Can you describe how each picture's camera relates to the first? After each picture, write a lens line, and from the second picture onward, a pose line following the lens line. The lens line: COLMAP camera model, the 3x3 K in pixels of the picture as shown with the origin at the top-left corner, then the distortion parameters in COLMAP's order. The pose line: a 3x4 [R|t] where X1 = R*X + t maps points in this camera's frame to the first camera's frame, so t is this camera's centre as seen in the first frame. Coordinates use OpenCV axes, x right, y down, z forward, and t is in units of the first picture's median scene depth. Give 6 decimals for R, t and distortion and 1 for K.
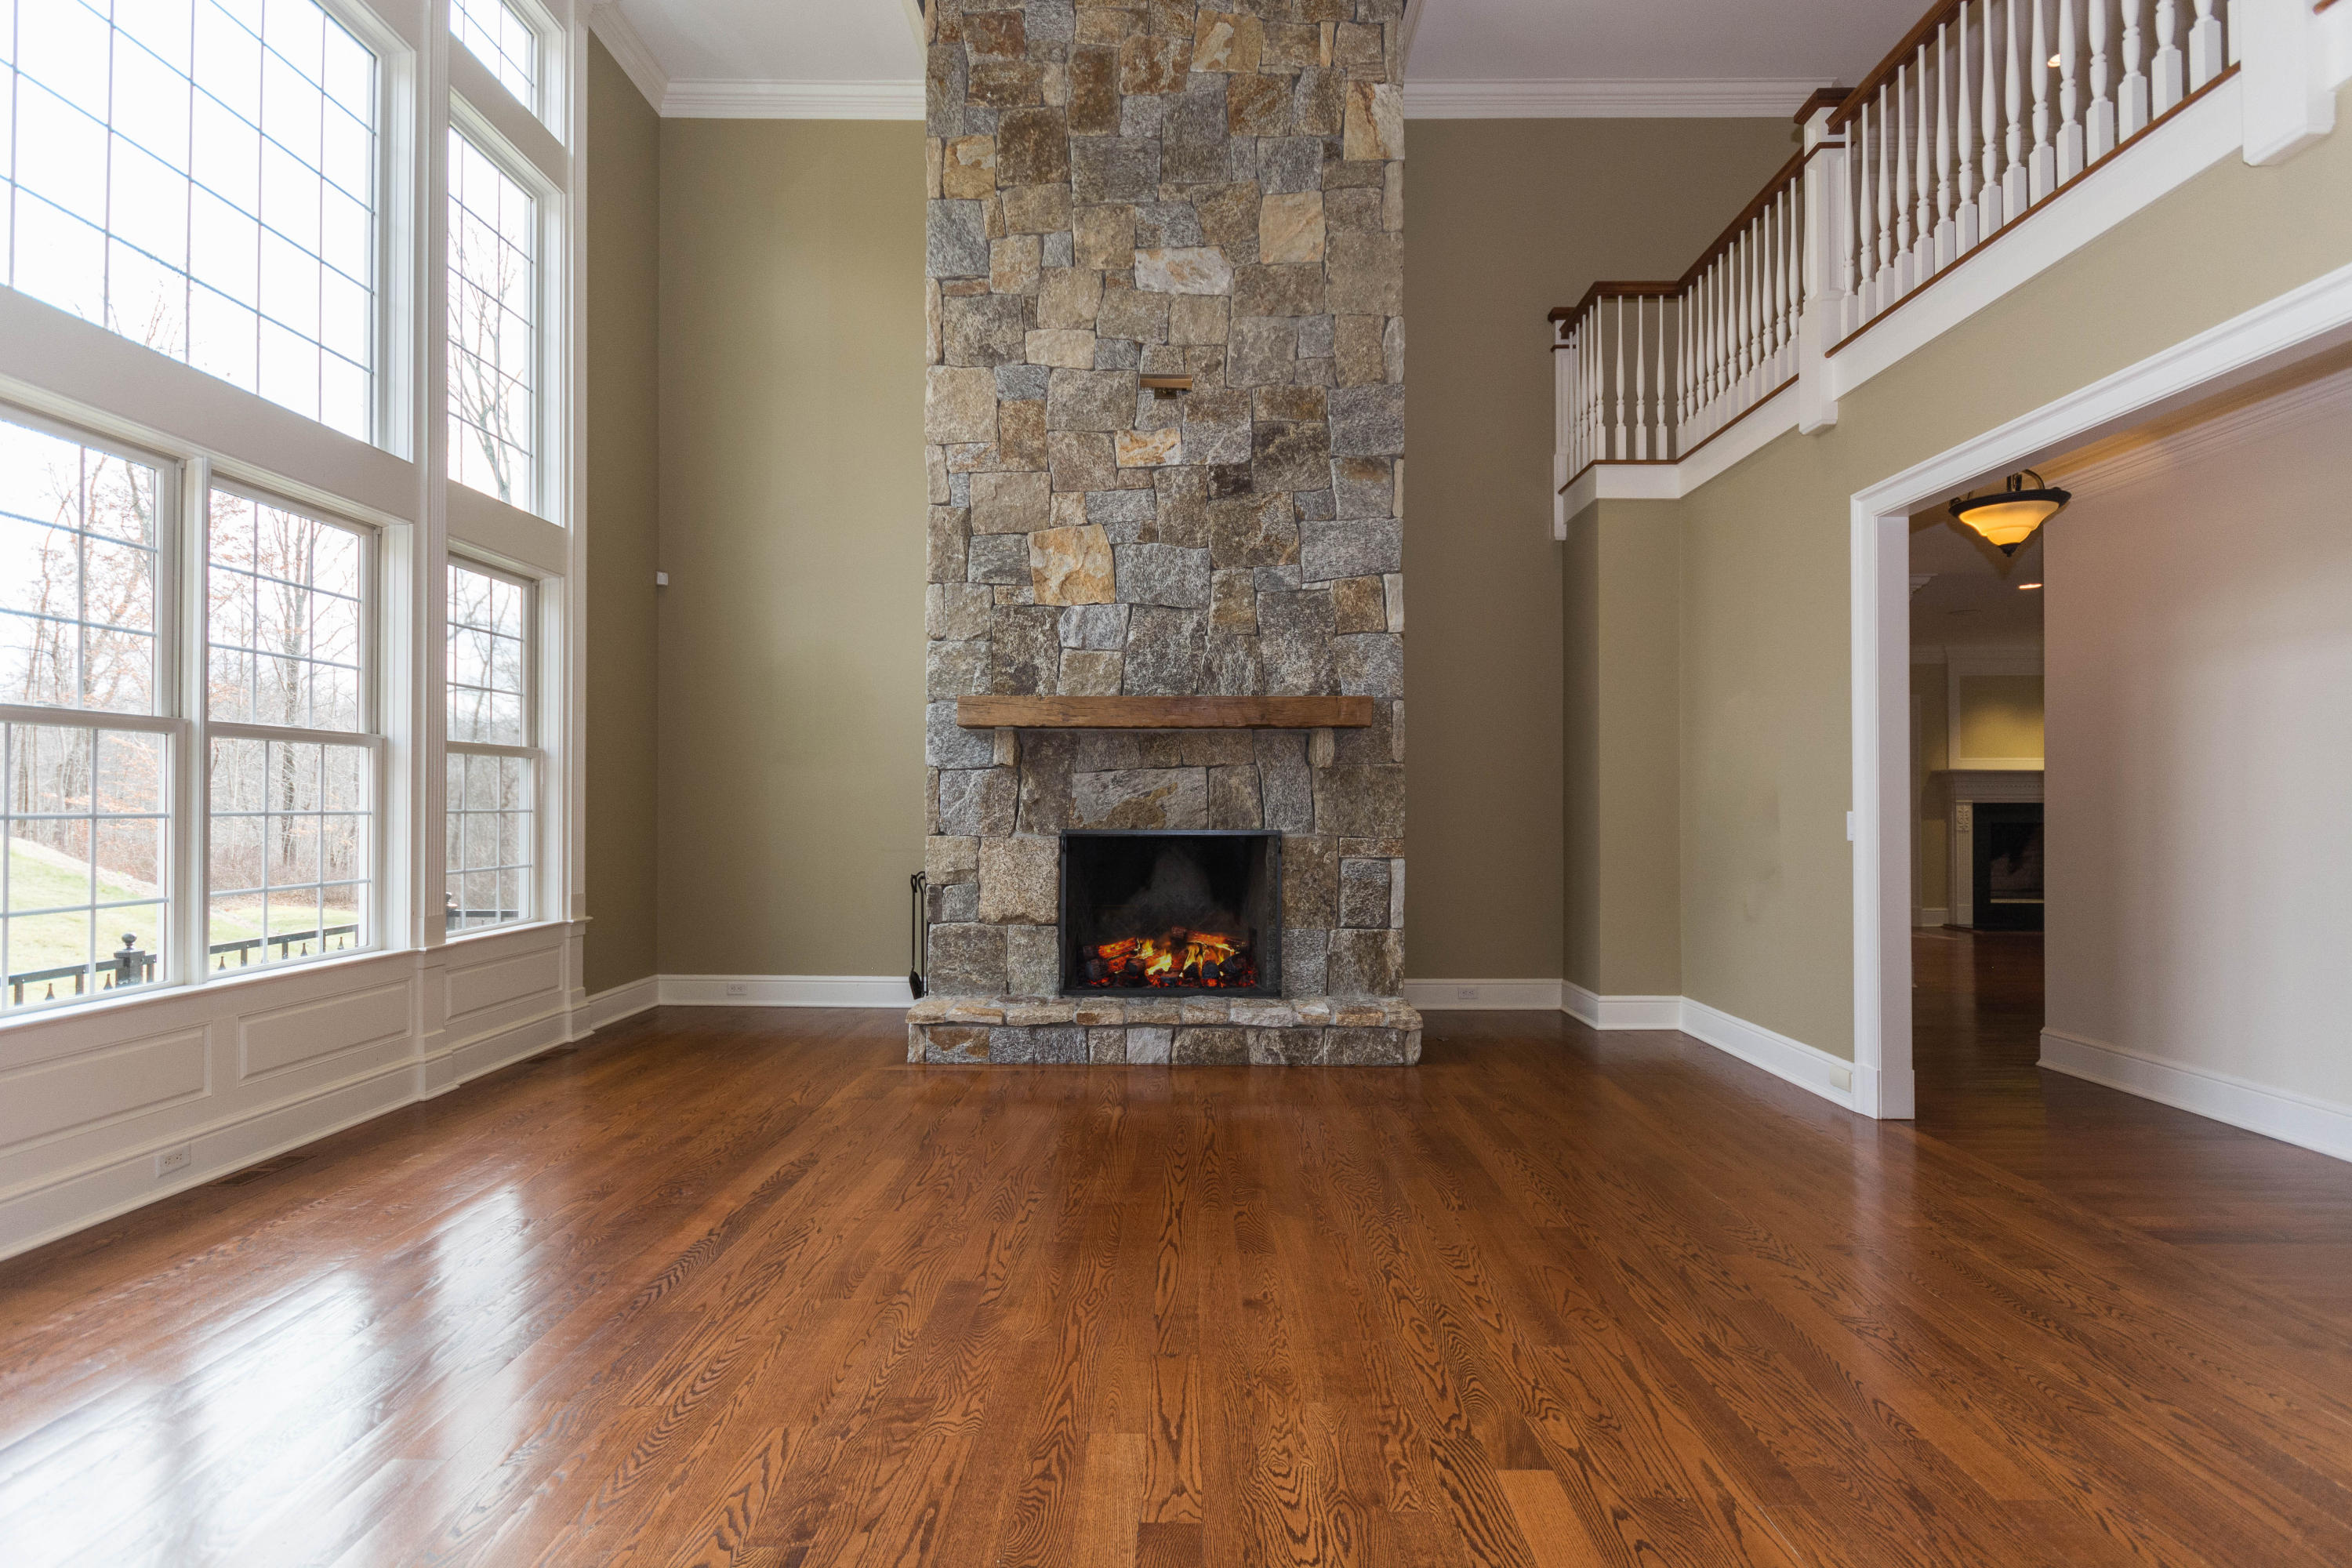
lens RADIAL K [[1125.8, 0, 1192.6], [0, 1125.8, 791.3], [0, 0, 1]] dist [-0.003050, 0.001159]
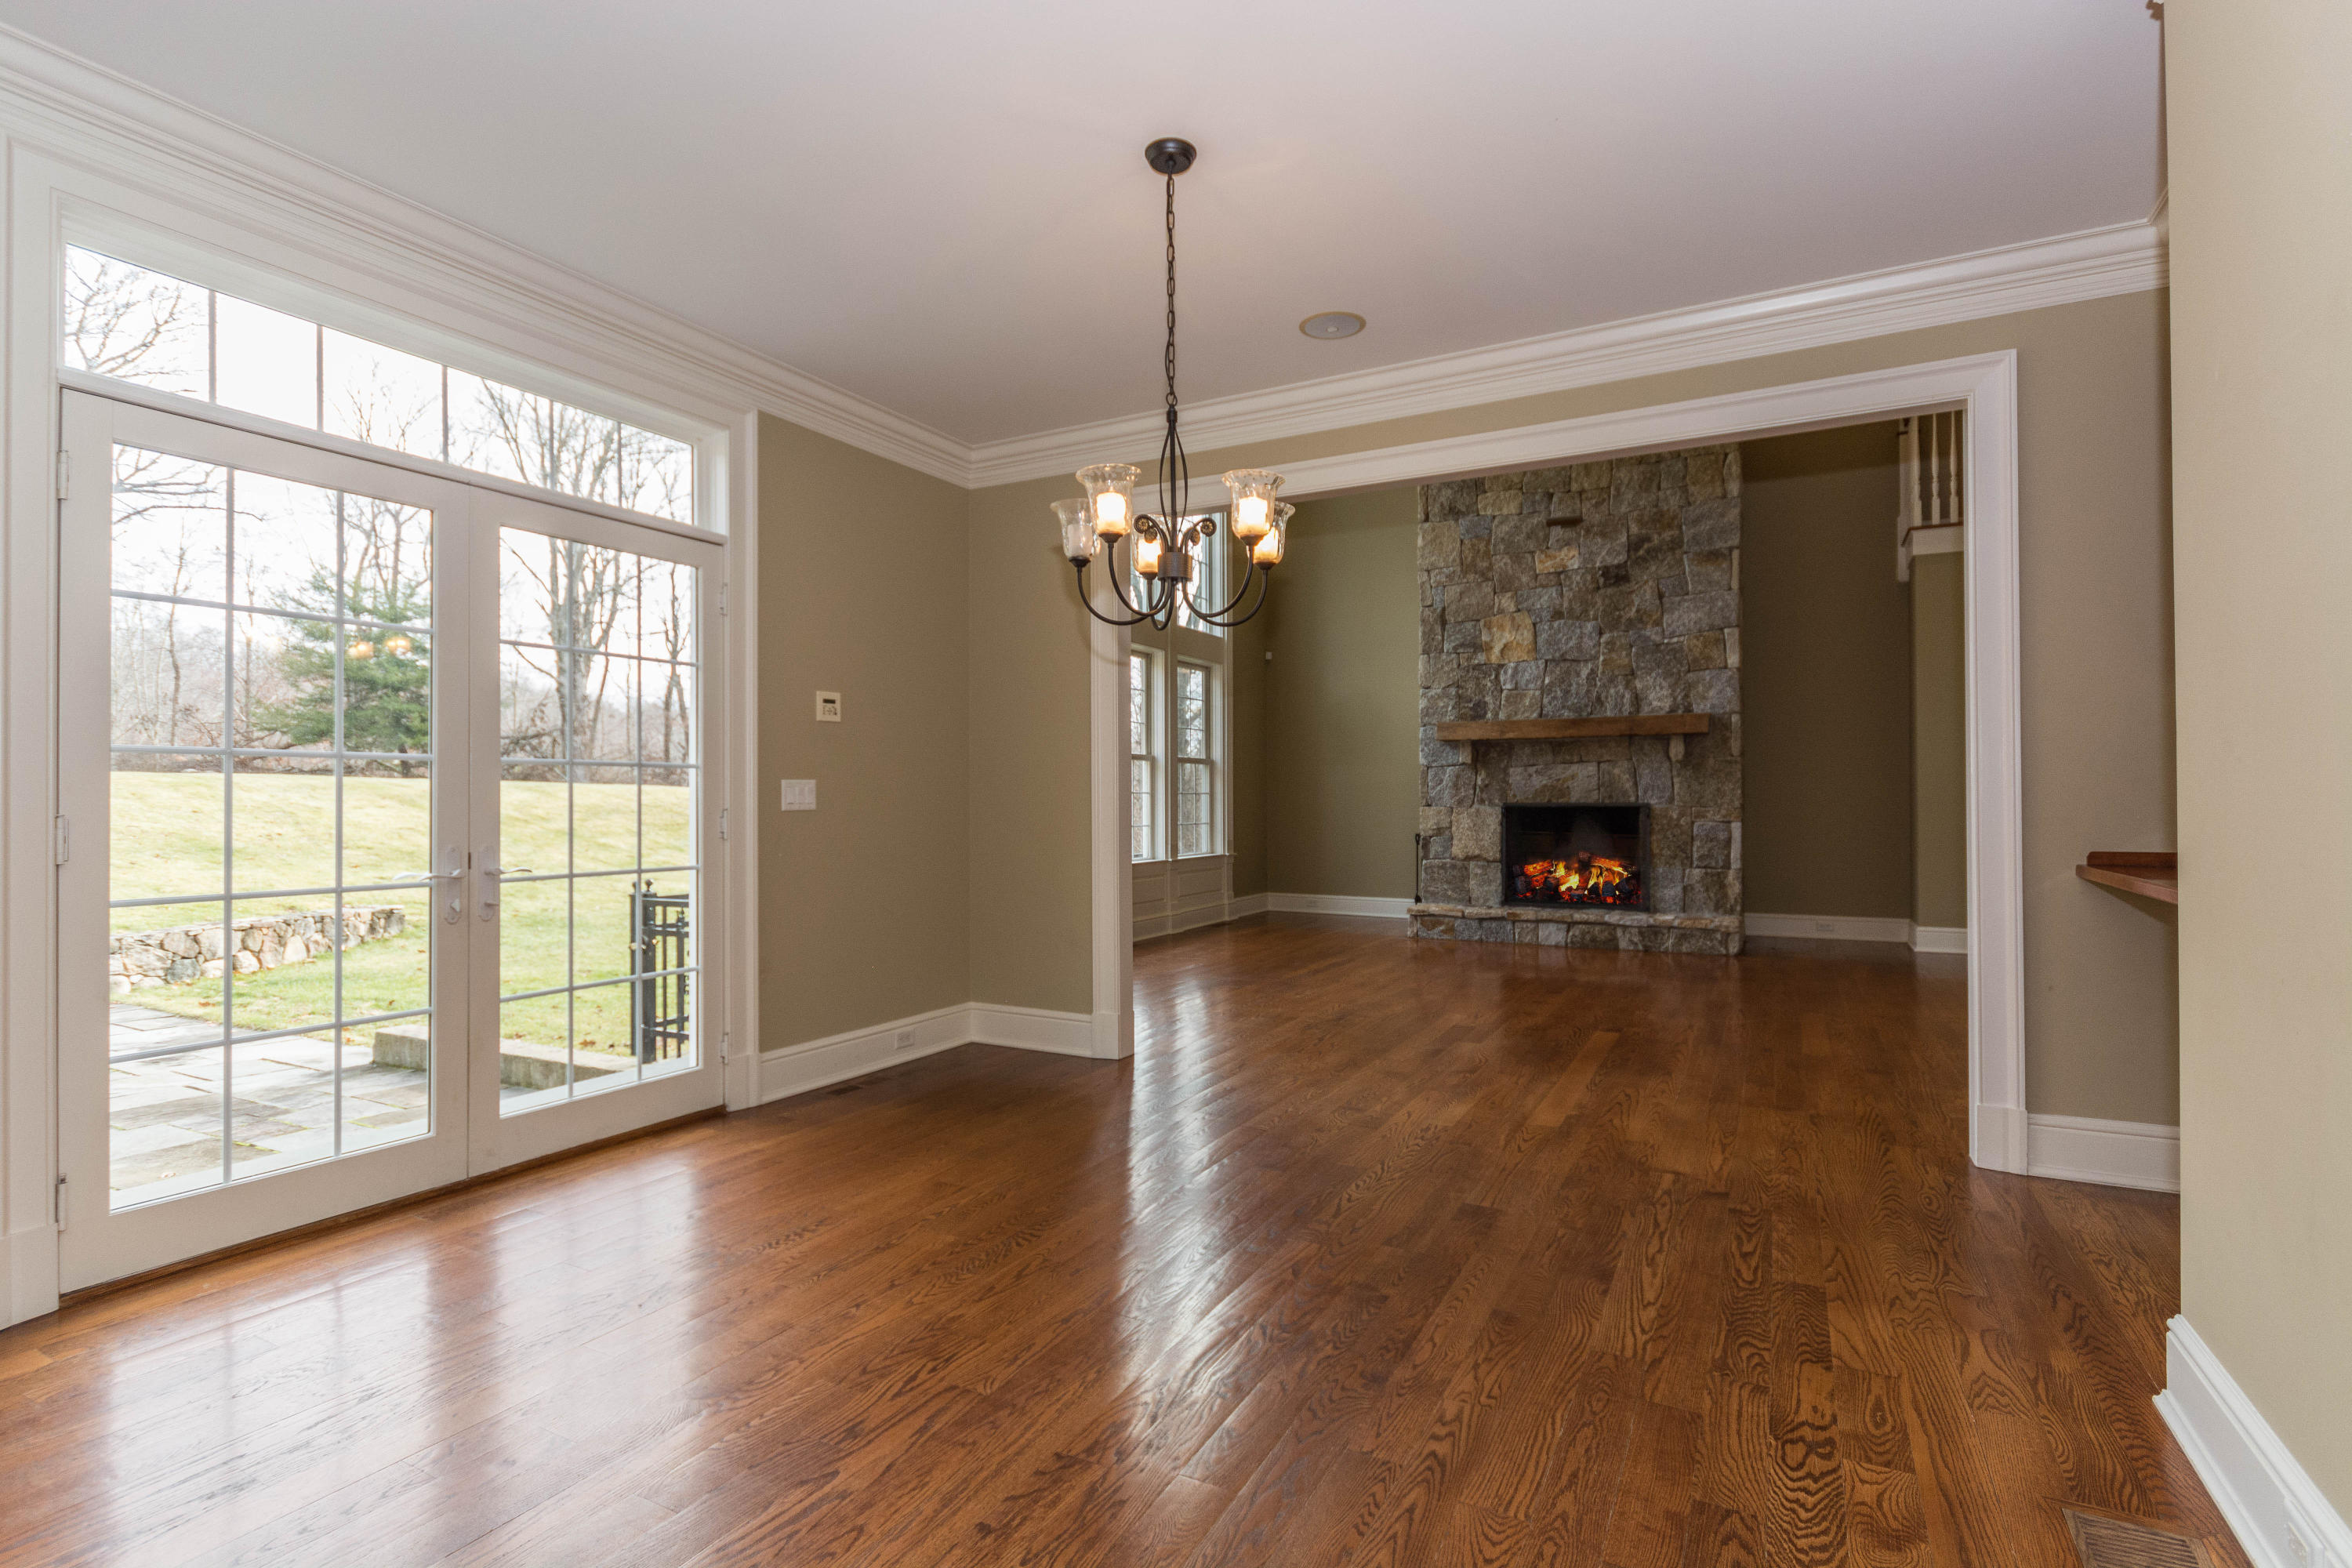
lens RADIAL K [[1125.8, 0, 1171.7], [0, 1125.8, 792.0], [0, 0, 1]] dist [-0.003050, 0.001159]
pose [[0.880191, -0.007571, -0.474559, 0.230655], [0.008763, 0.999962, 0.000299, 0.013756], [0.474539, -0.004422, 0.880224, -0.639877]]
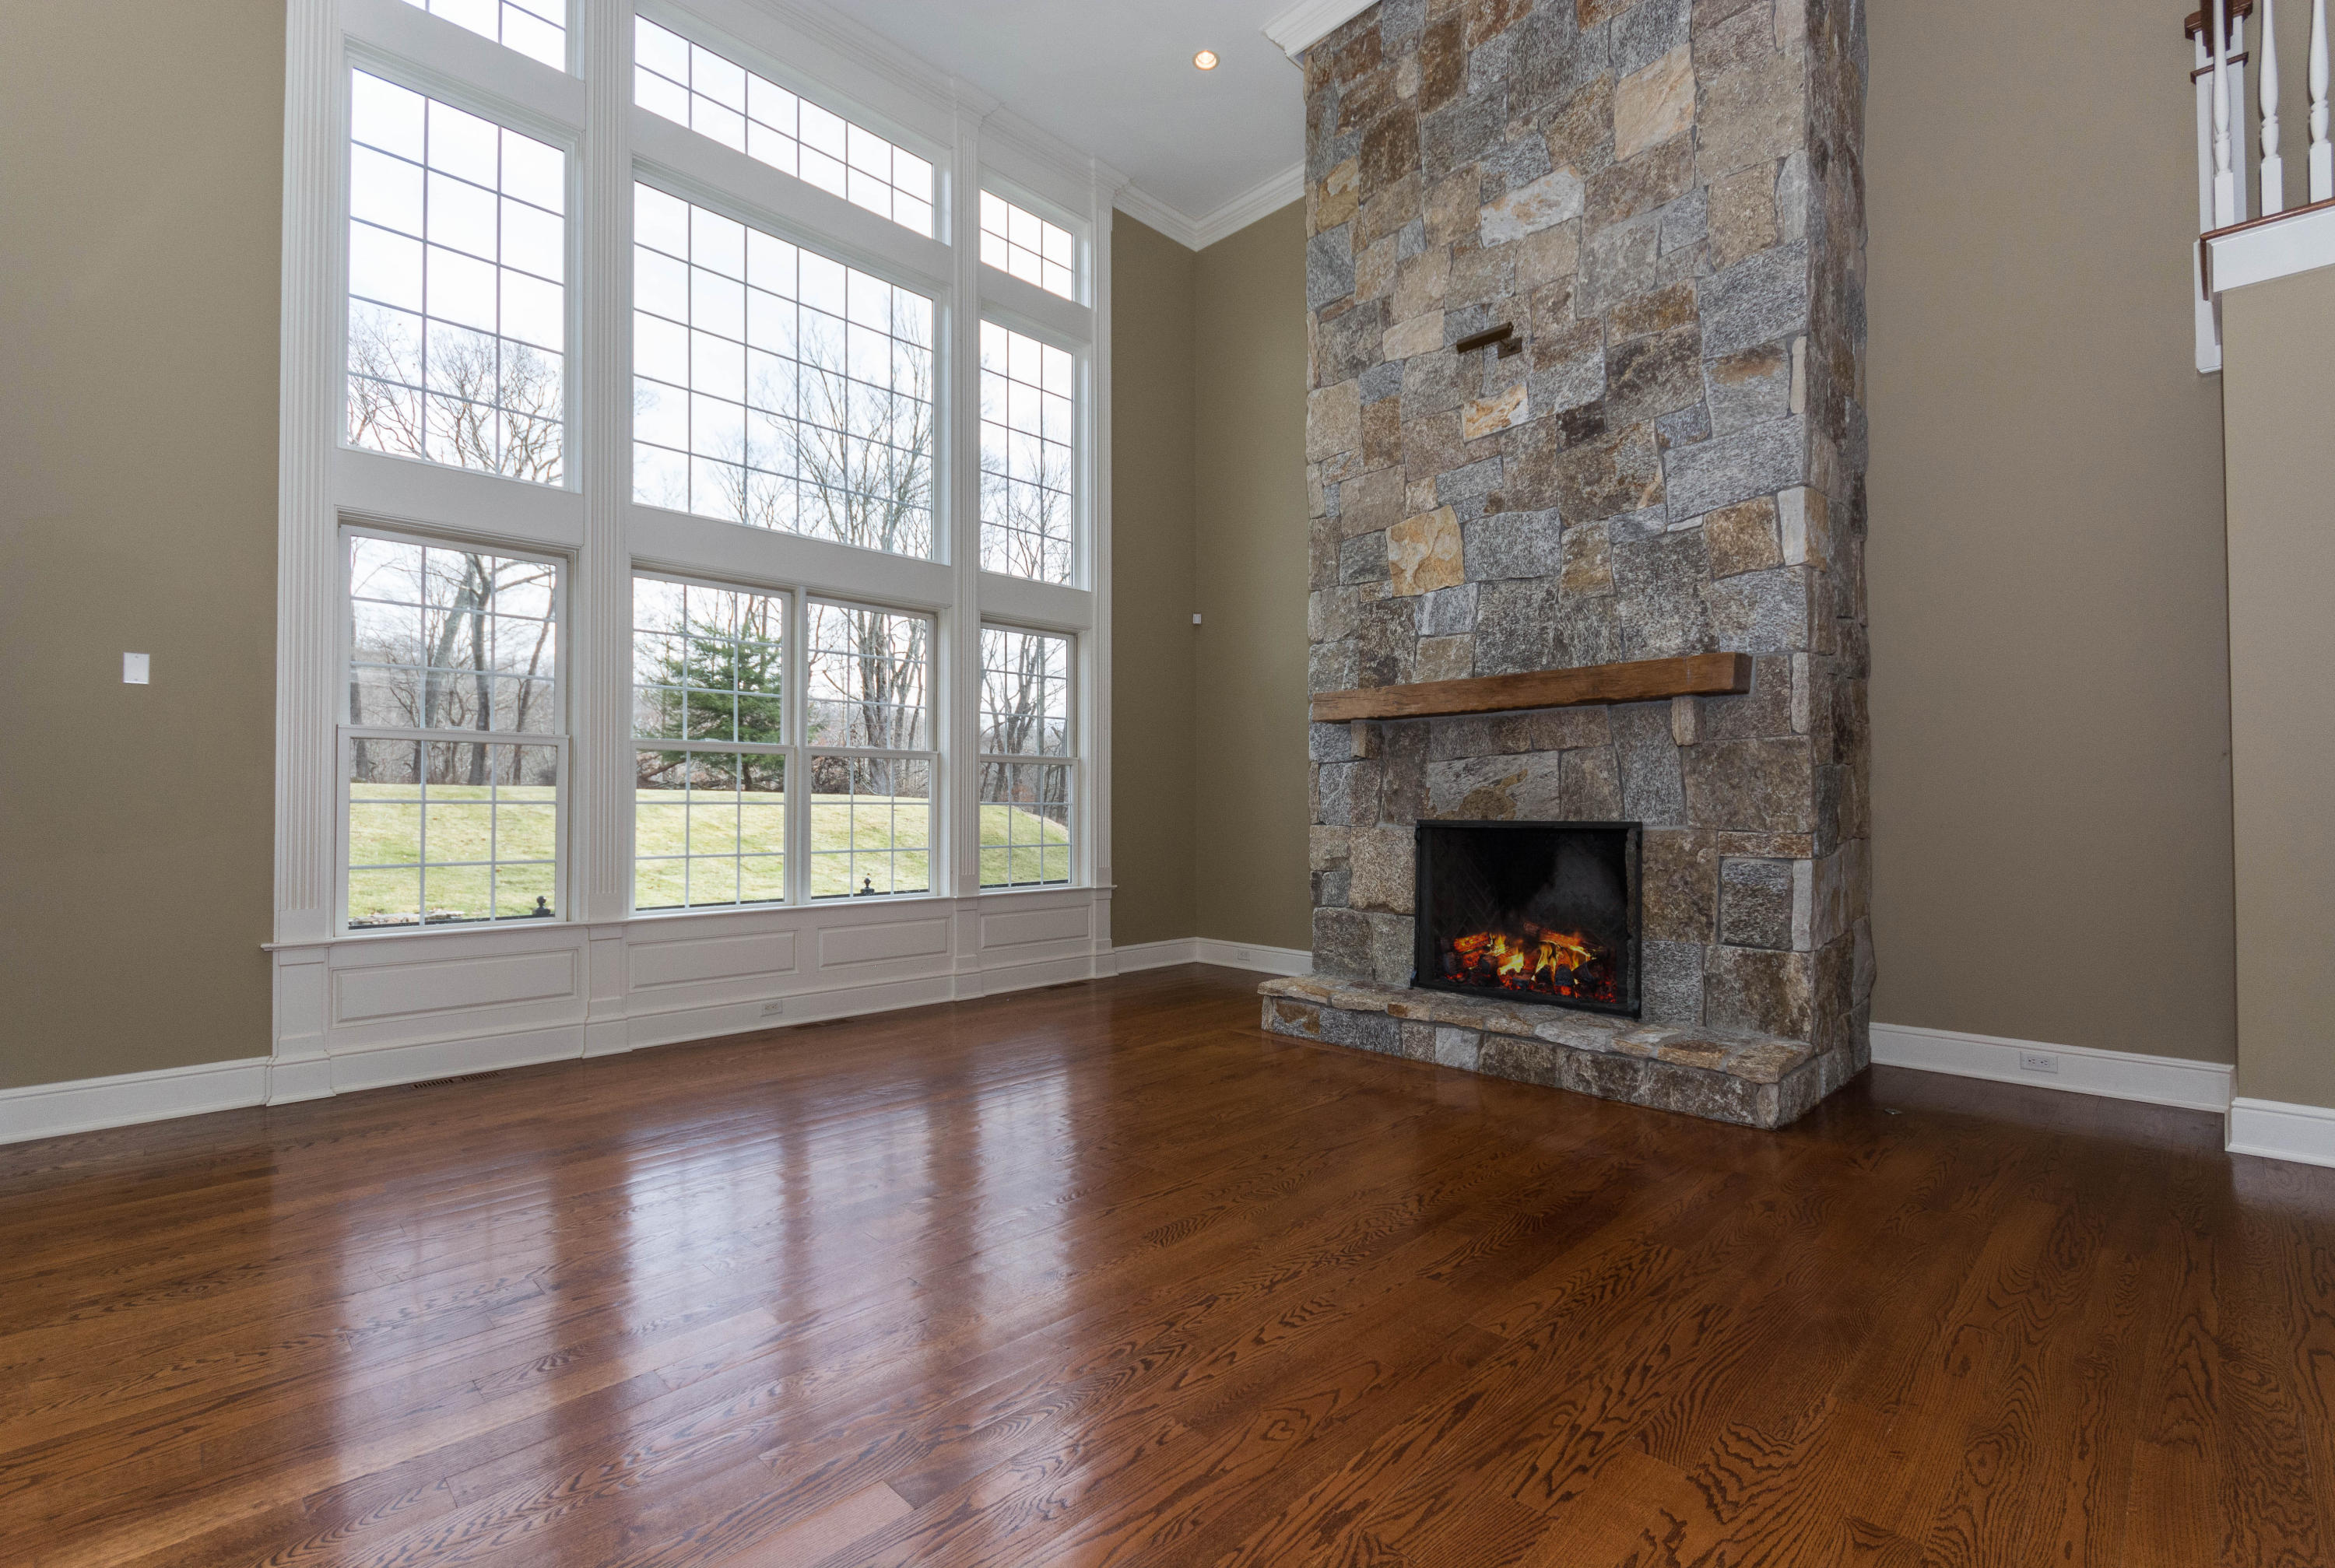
lens RADIAL K [[1035.3, 0, 1171.8], [0, 1035.3, 790.4], [0, 0, 1]] dist [0.003367, -0.001140]
pose [[0.706096, -0.015526, -0.707946, 0.377157], [0.009714, 0.999878, -0.012239, 0.017208], [0.708049, 0.001765, 0.706161, 0.201968]]
